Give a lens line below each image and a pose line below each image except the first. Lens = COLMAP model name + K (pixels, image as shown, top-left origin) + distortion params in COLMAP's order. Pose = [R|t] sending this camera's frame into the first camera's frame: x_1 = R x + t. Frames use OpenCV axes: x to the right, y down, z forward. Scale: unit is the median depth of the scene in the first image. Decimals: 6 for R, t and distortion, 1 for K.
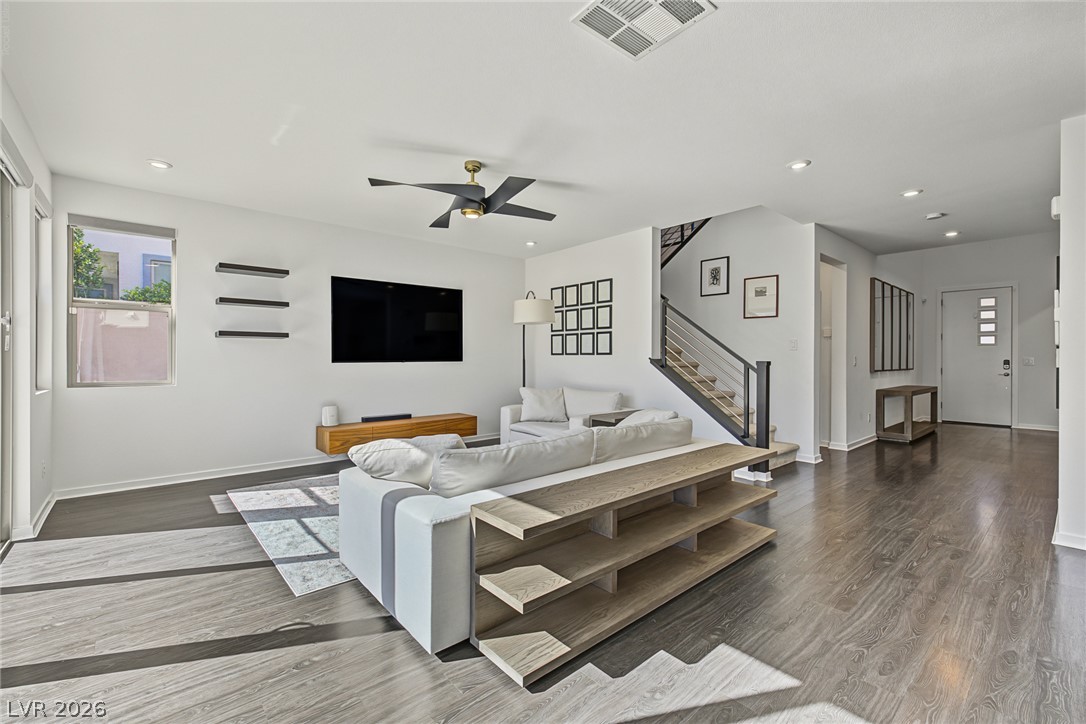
lens RADIAL K [[459.0, 0, 523.1], [0, 459.0, 360.3], [0, 0, 1]] dist [0.007113, -0.001353]
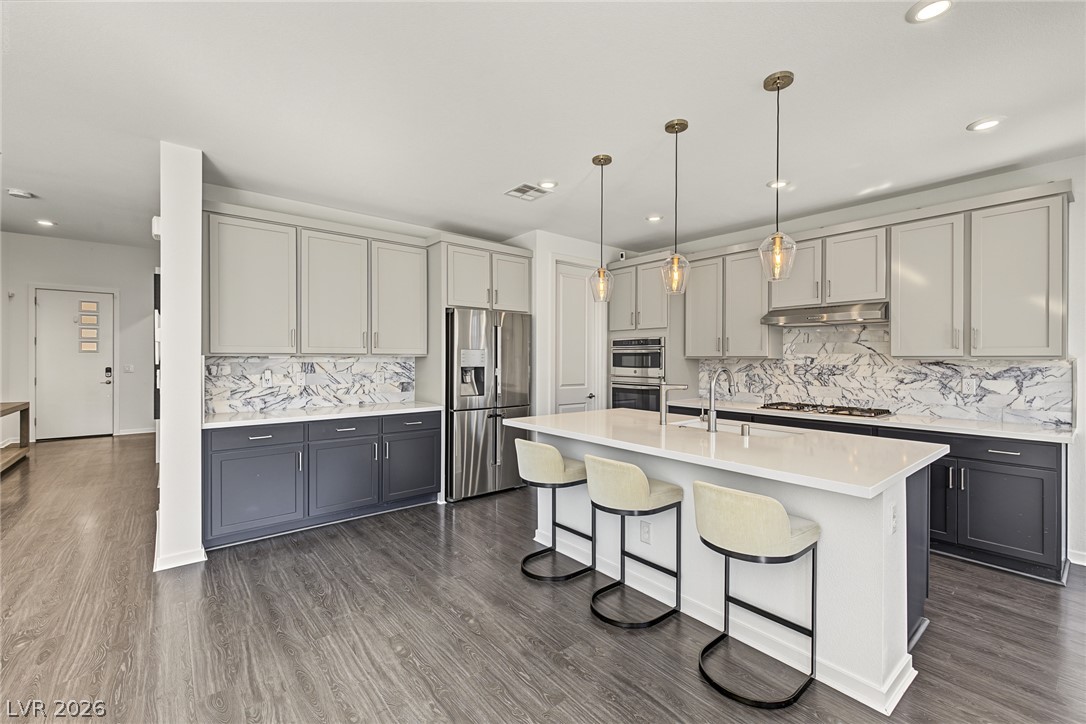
lens RADIAL K [[459.0, 0, 543.8], [0, 459.0, 357.8], [0, 0, 1]] dist [0.007113, -0.001353]
pose [[0.005435, -0.001316, 0.999984, 0.102550], [0.000708, 0.999999, 0.001312, -0.031497], [-0.999985, 0.000701, 0.005436, 0.099681]]
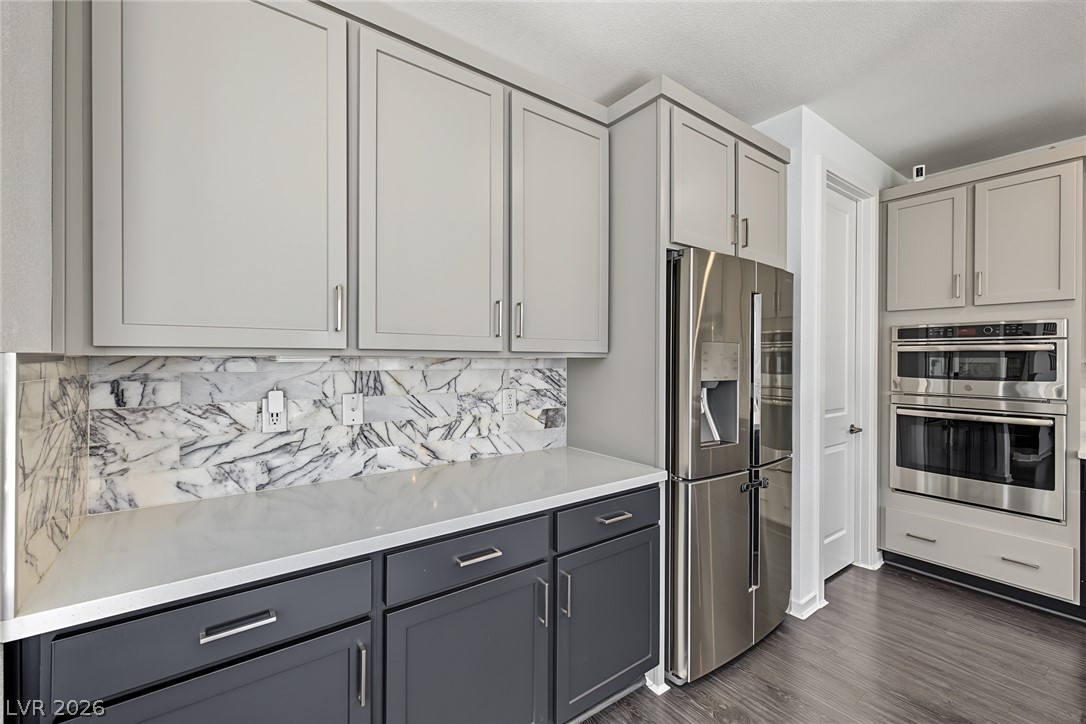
lens RADIAL K [[459.0, 0, 542.3], [0, 459.0, 355.1], [0, 0, 1]] dist [0.007113, -0.001353]
pose [[0.058598, 0.002546, 0.998278, 0.558210], [-0.002864, 0.999993, -0.002383, -0.034005], [-0.998278, -0.002720, 0.058605, 0.361084]]
